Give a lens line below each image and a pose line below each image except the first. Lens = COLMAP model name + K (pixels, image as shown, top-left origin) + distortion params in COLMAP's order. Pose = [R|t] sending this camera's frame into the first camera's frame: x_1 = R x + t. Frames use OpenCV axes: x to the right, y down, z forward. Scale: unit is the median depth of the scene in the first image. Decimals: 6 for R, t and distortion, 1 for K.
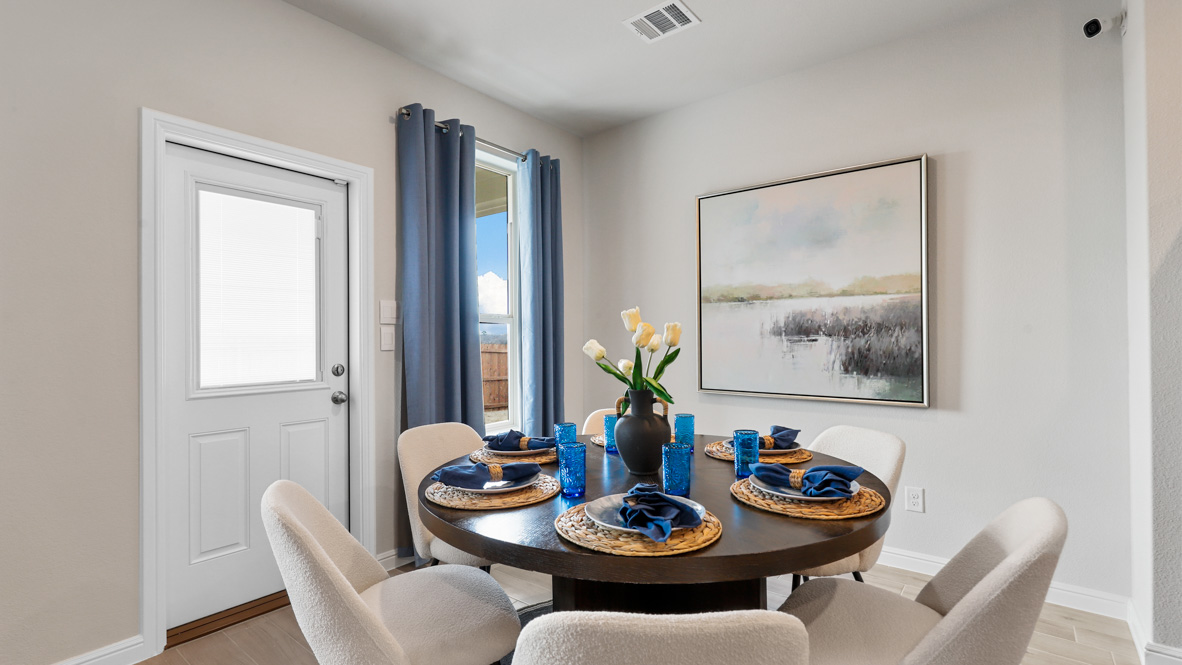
lens RADIAL K [[537.5, 0, 591.0], [0, 537.5, 335.2], [0, 0, 1]] dist [-0.000130, -0.000006]
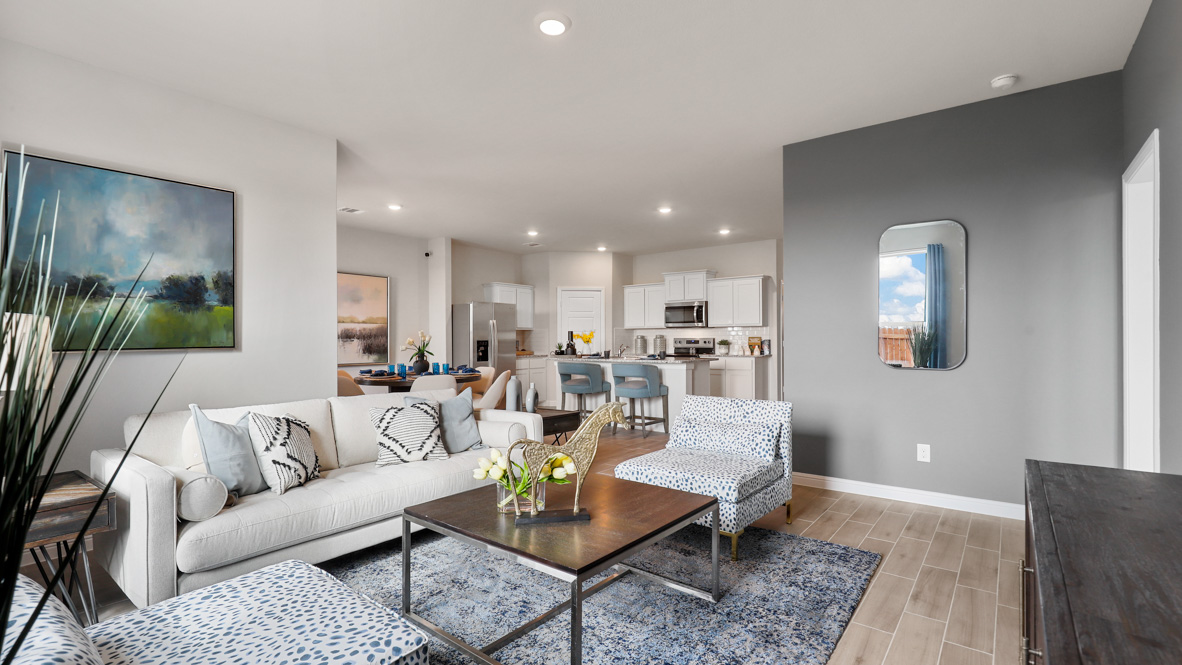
lens RADIAL K [[537.5, 0, 589.8], [0, 537.5, 336.1], [0, 0, 1]] dist [-0.000130, -0.000006]
pose [[-0.001298, 0.007645, 0.999970, -2.087530], [-0.005997, 0.999953, -0.007652, 0.000392], [-0.999981, -0.006007, -0.001252, -0.070729]]
